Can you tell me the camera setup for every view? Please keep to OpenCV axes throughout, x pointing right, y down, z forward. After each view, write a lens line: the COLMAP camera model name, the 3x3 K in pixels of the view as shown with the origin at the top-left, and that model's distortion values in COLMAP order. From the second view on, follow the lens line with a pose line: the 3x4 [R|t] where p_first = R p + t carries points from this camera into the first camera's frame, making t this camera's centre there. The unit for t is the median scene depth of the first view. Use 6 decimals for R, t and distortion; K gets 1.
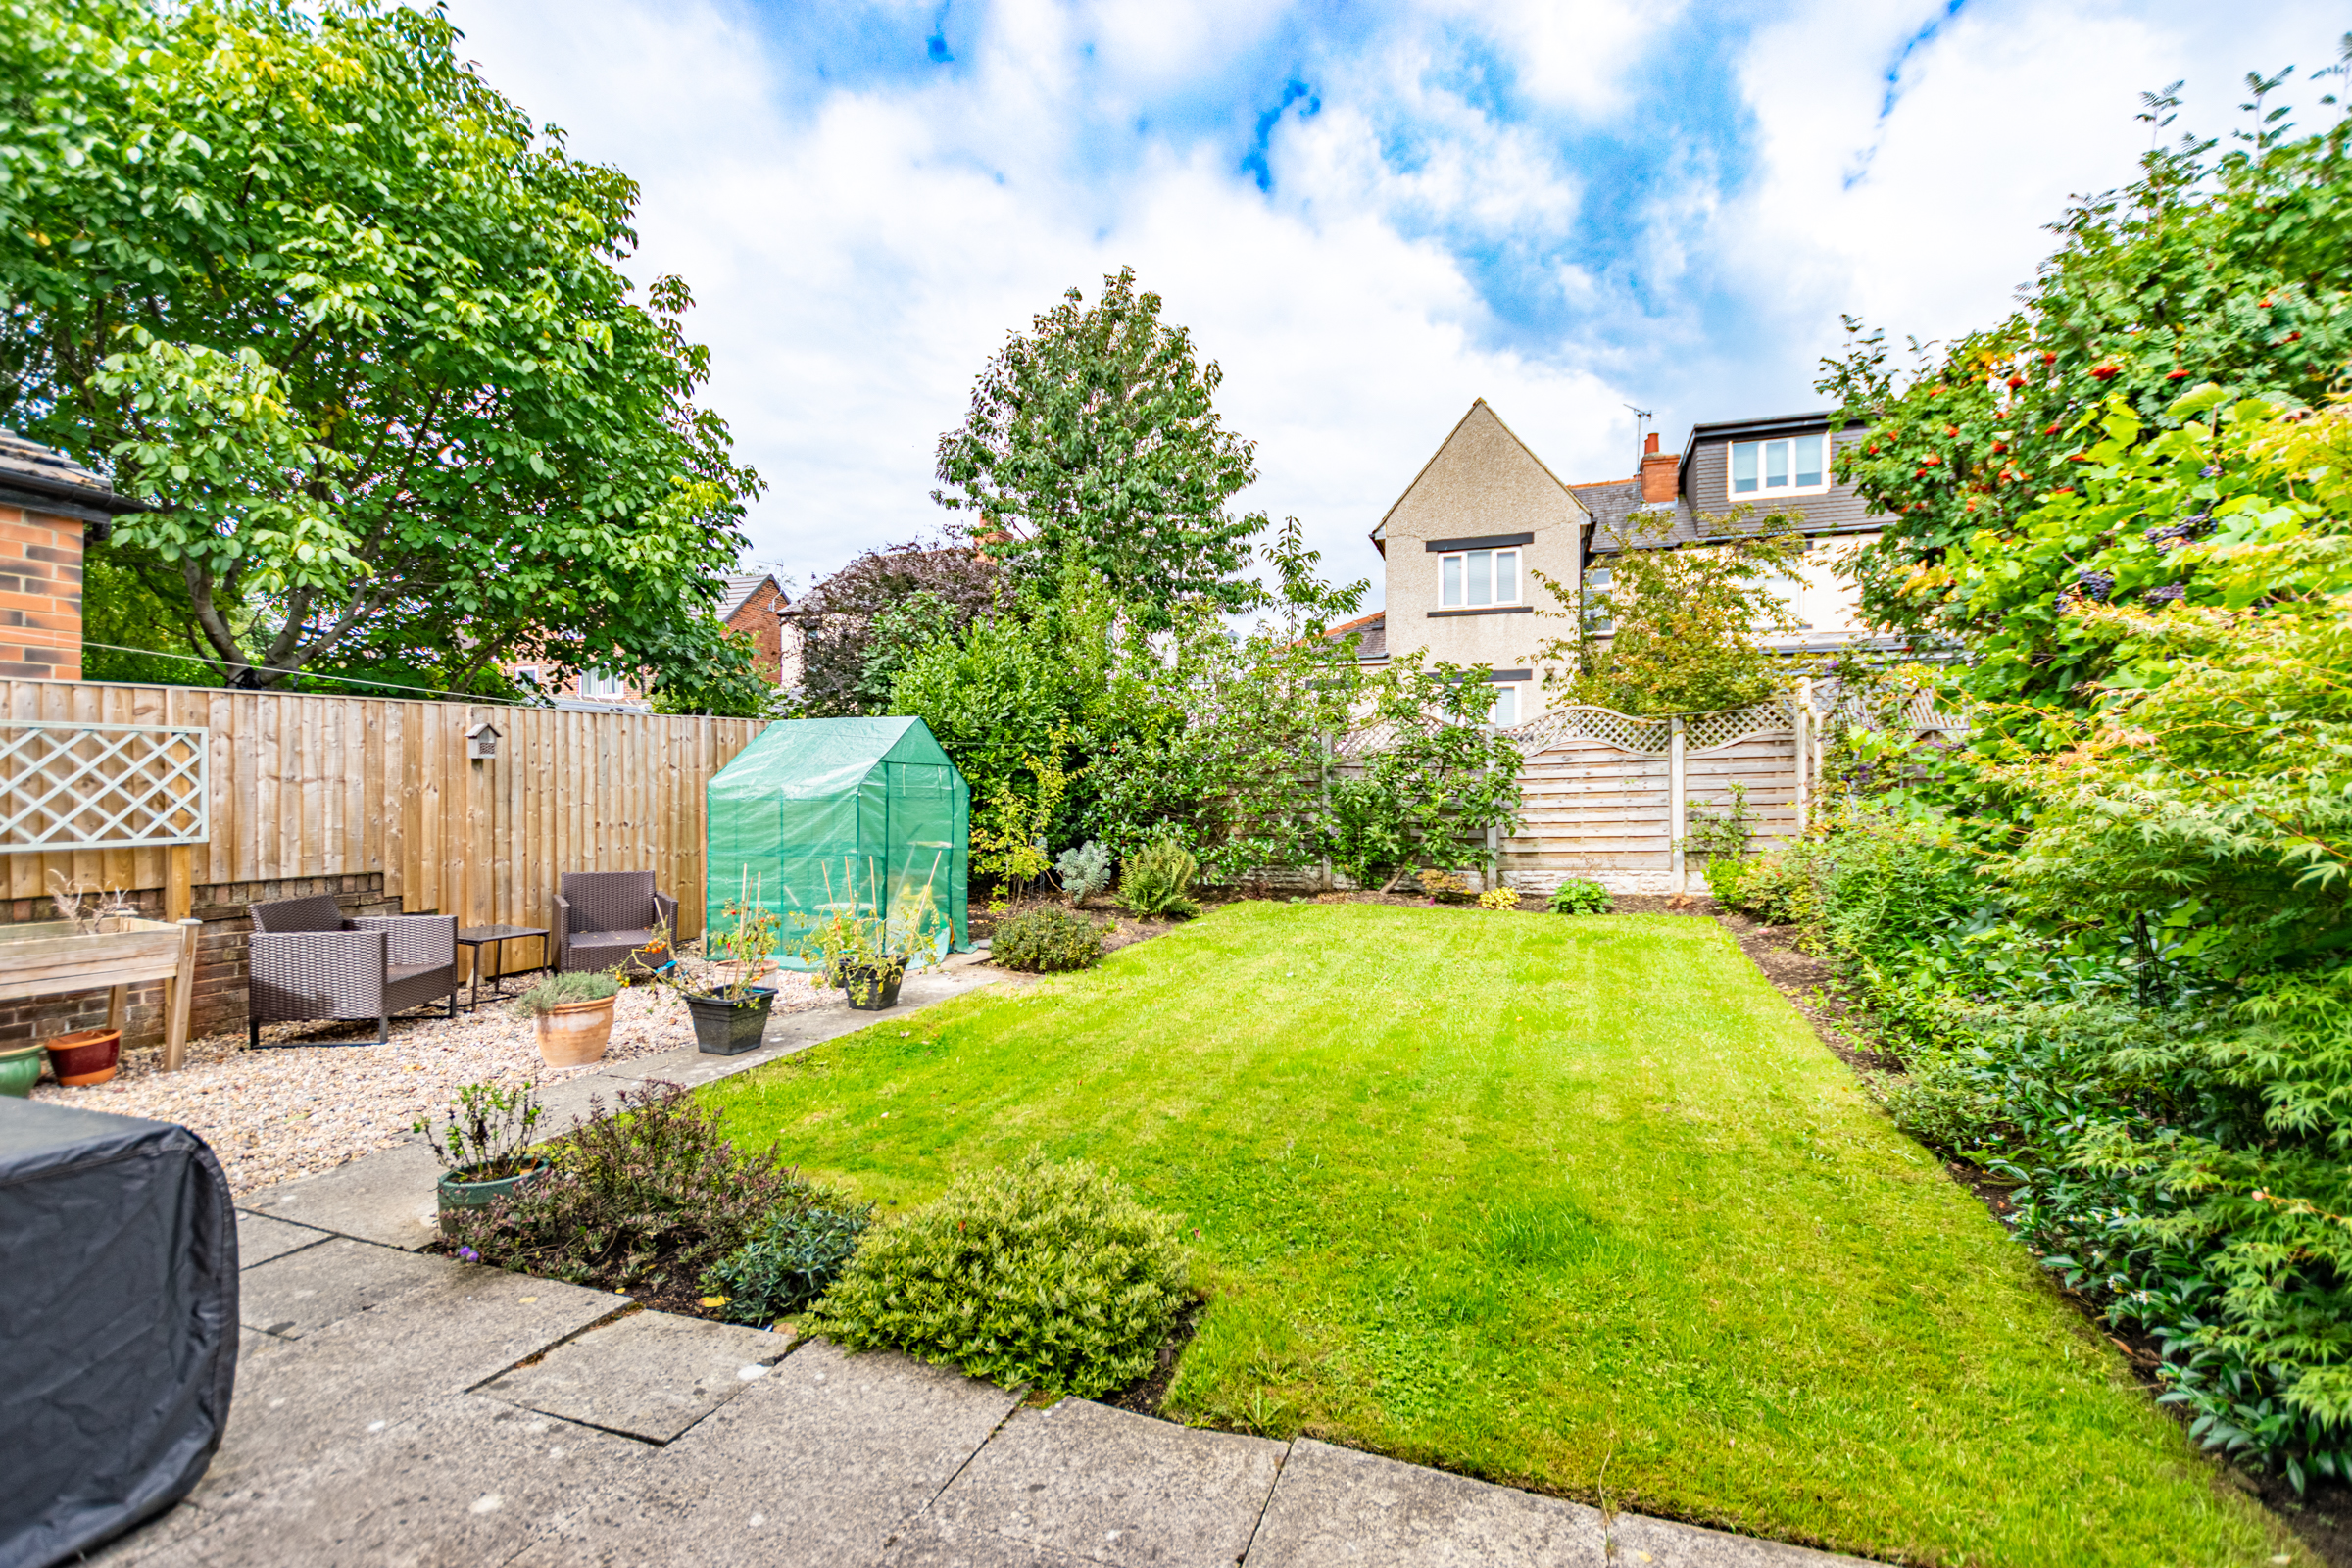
lens RADIAL K [[1014.6, 0, 1172.6], [0, 1014.6, 781.5], [0, 0, 1]] dist [-0.001547, -0.000713]
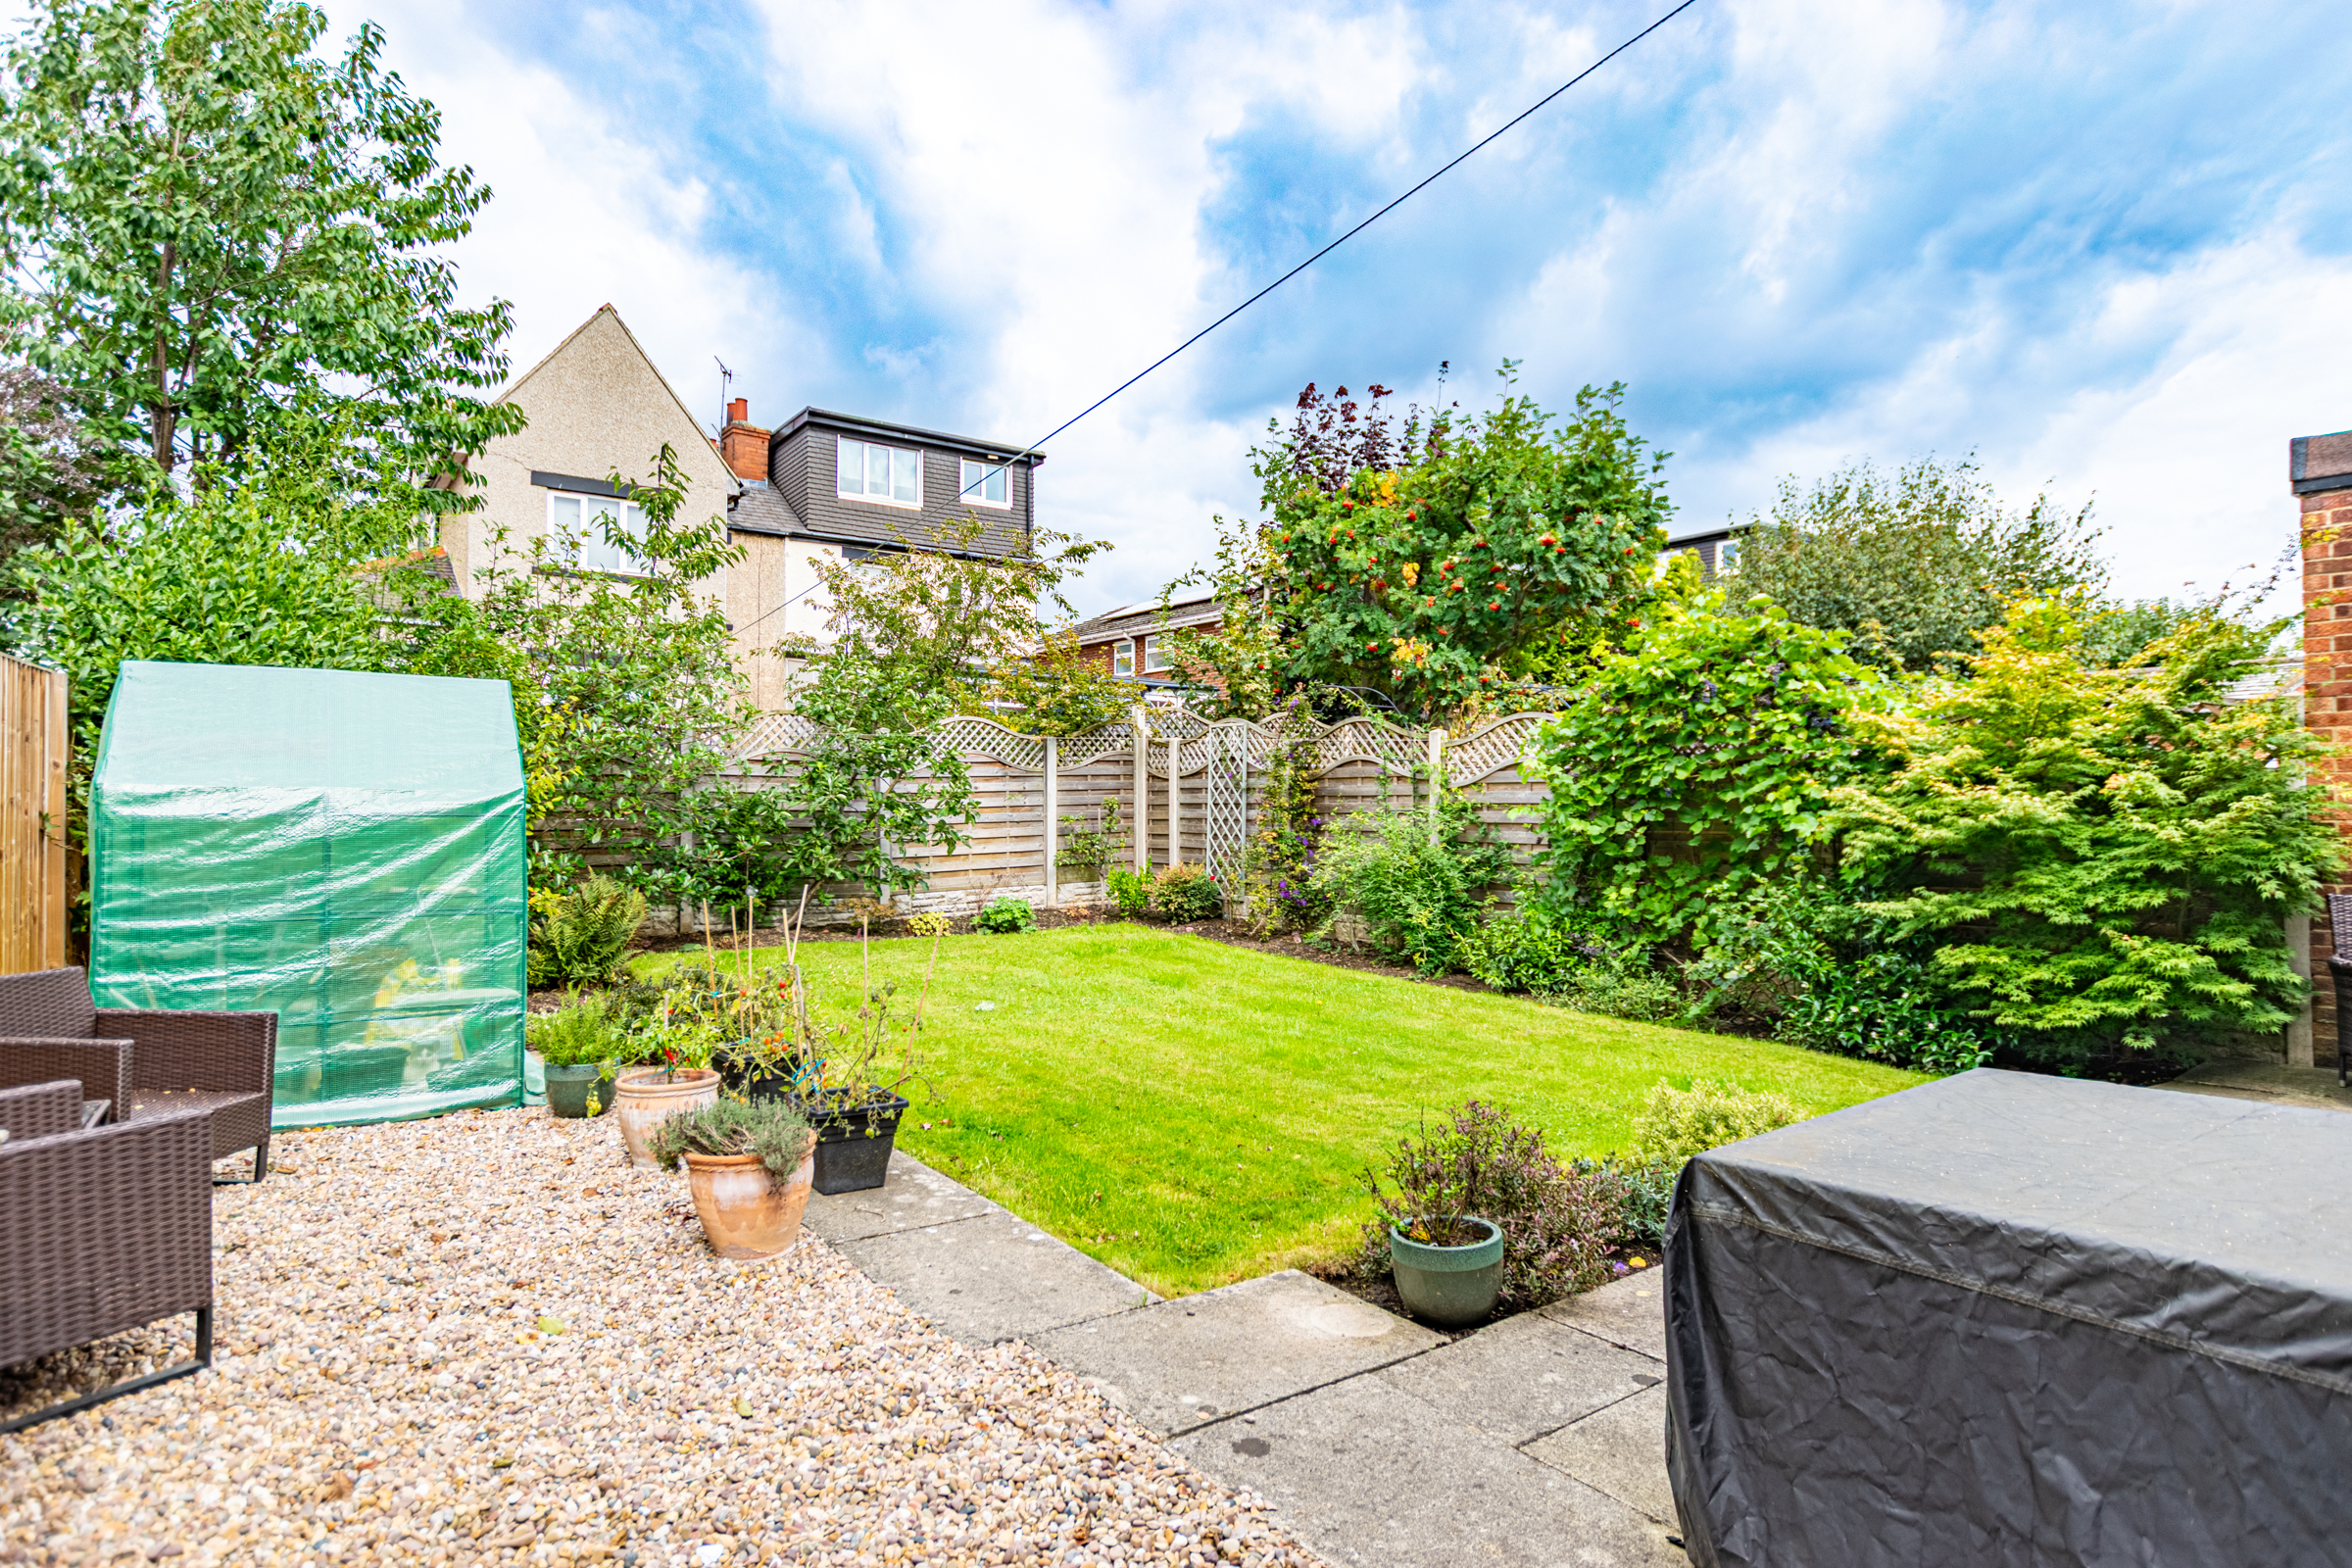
lens RADIAL K [[1265.5, 0, 1184.0], [0, 1265.5, 784.3], [0, 0, 1]] dist [-0.002509, -0.000440]
pose [[0.571498, 0.018808, 0.820388, -0.411900], [-0.009582, 0.999822, -0.016246, 0.005523], [-0.820548, 0.001423, 0.571576, 0.137864]]
